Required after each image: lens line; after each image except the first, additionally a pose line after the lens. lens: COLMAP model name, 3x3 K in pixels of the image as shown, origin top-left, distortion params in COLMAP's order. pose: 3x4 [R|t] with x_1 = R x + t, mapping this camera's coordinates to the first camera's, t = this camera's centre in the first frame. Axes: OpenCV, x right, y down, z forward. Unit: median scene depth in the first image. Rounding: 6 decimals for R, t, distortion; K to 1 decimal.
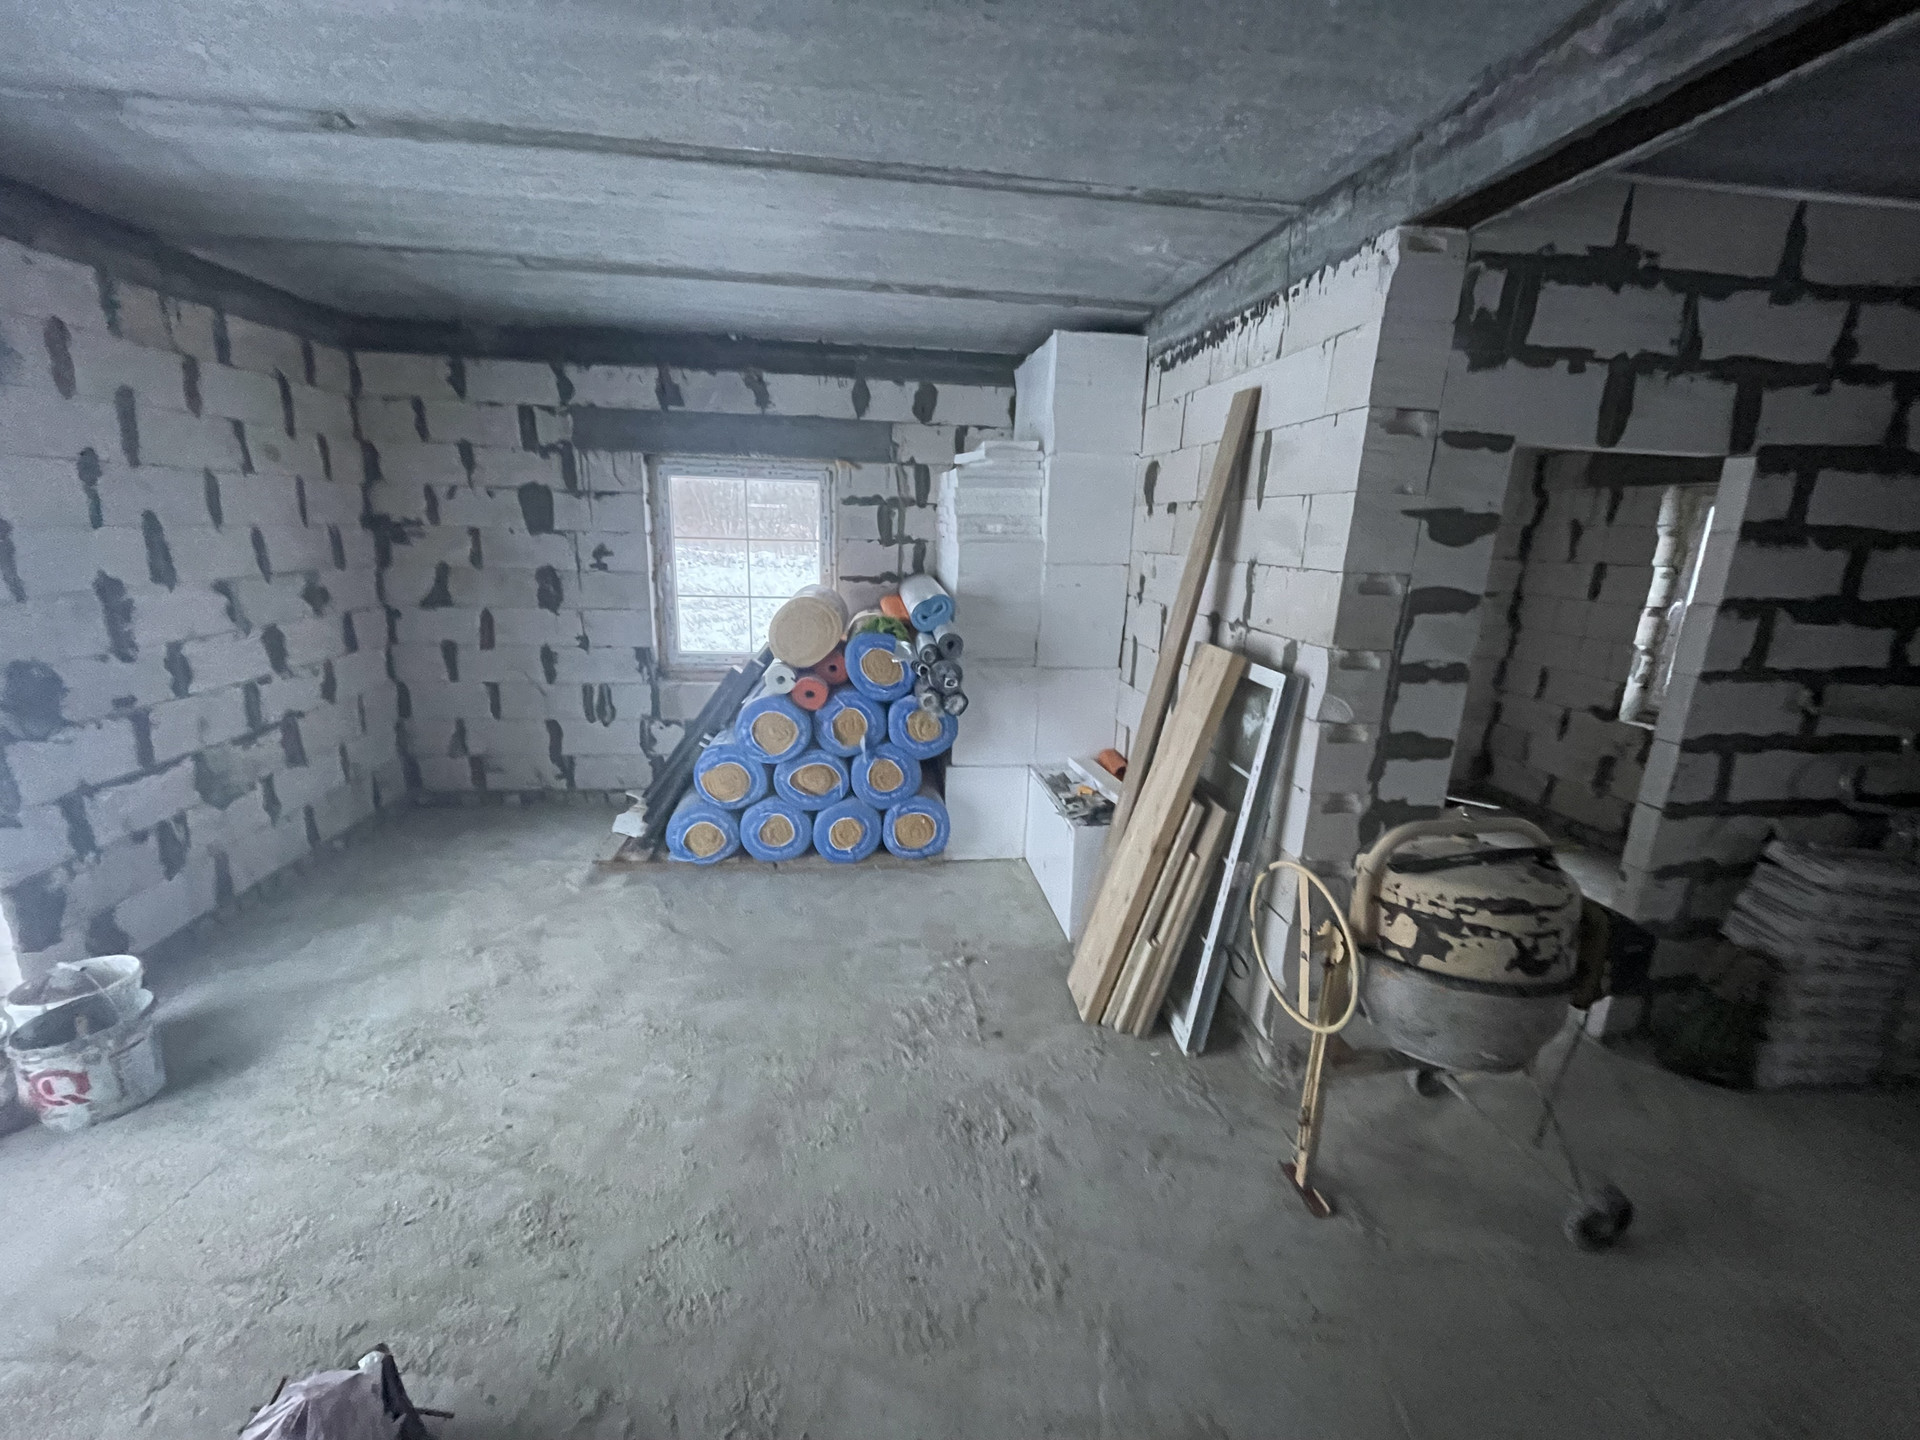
lens RADIAL K [[771.2, 0, 960.0], [0, 771.2, 720.0], [0, 0, 1]] dist [0.000728, 0.000017]
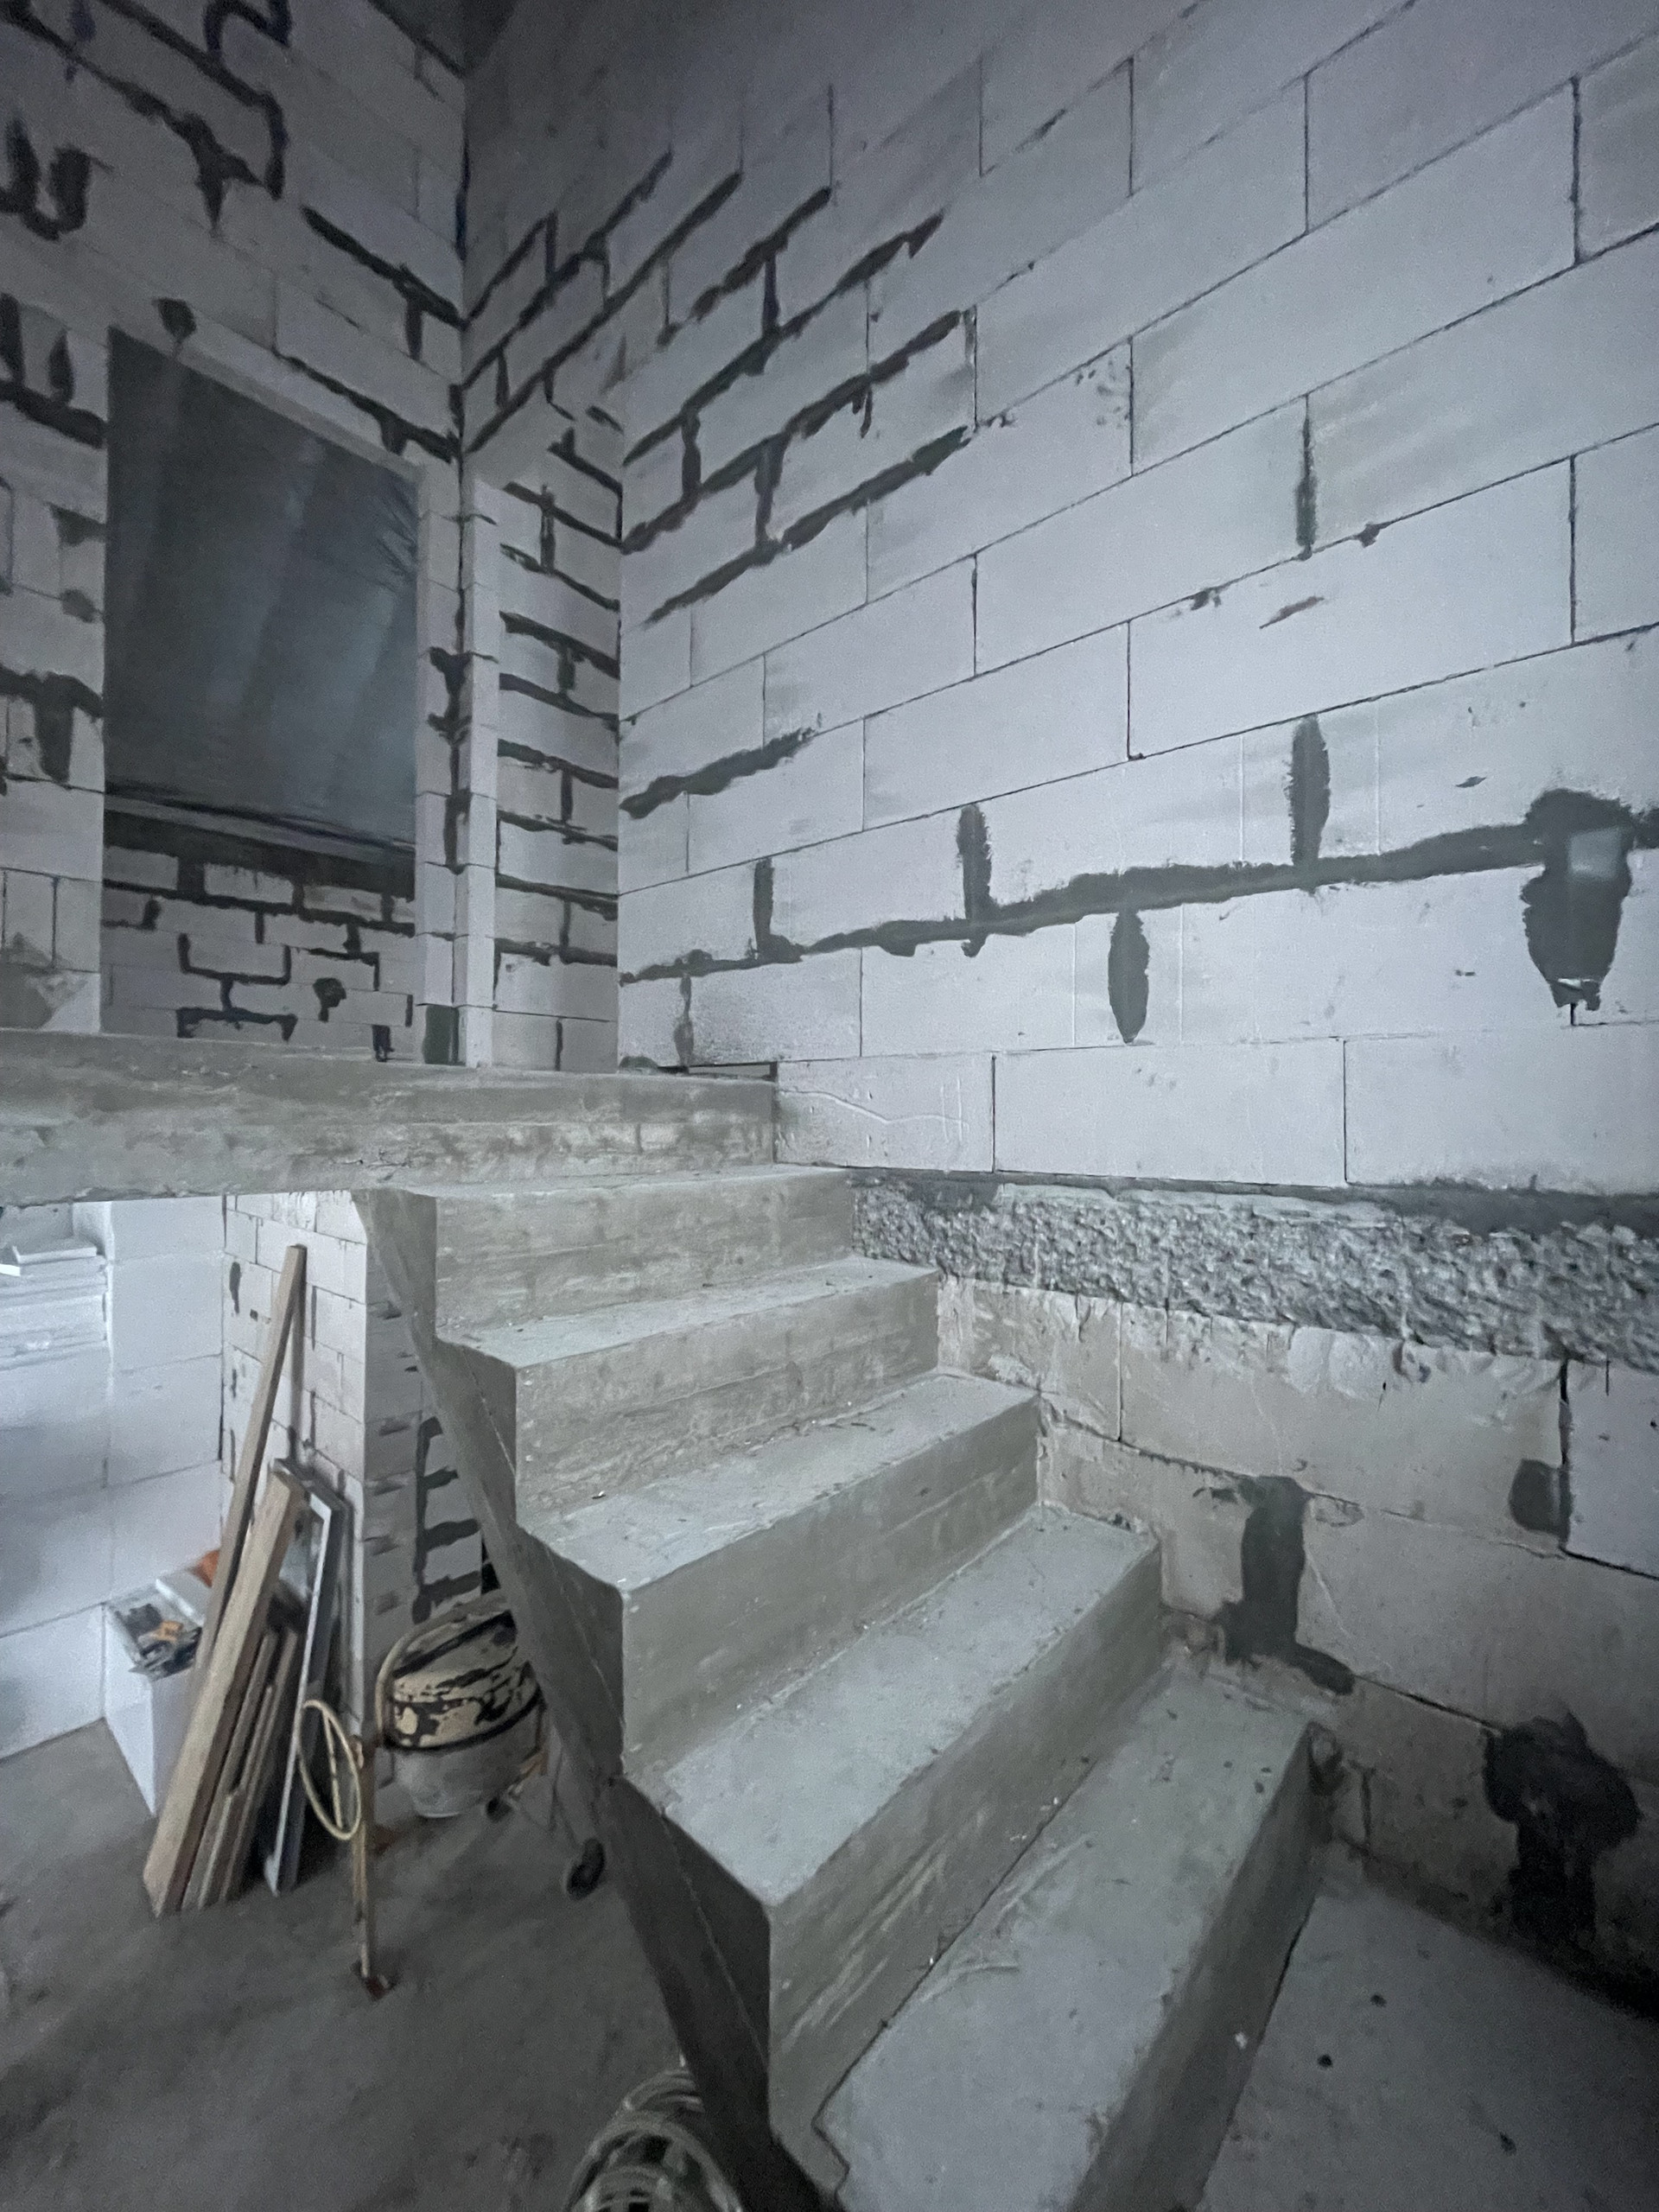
lens RADIAL K [[888.5, 0, 831.3], [0, 888.5, 1112.0], [0, 0, 1]] dist [0.000728, 0.000017]
pose [[0.751578, -0.025684, 0.659144, 0.104580], [0.176322, 0.970705, -0.163223, -0.296767], [-0.635643, 0.238897, 0.734089, -0.681306]]
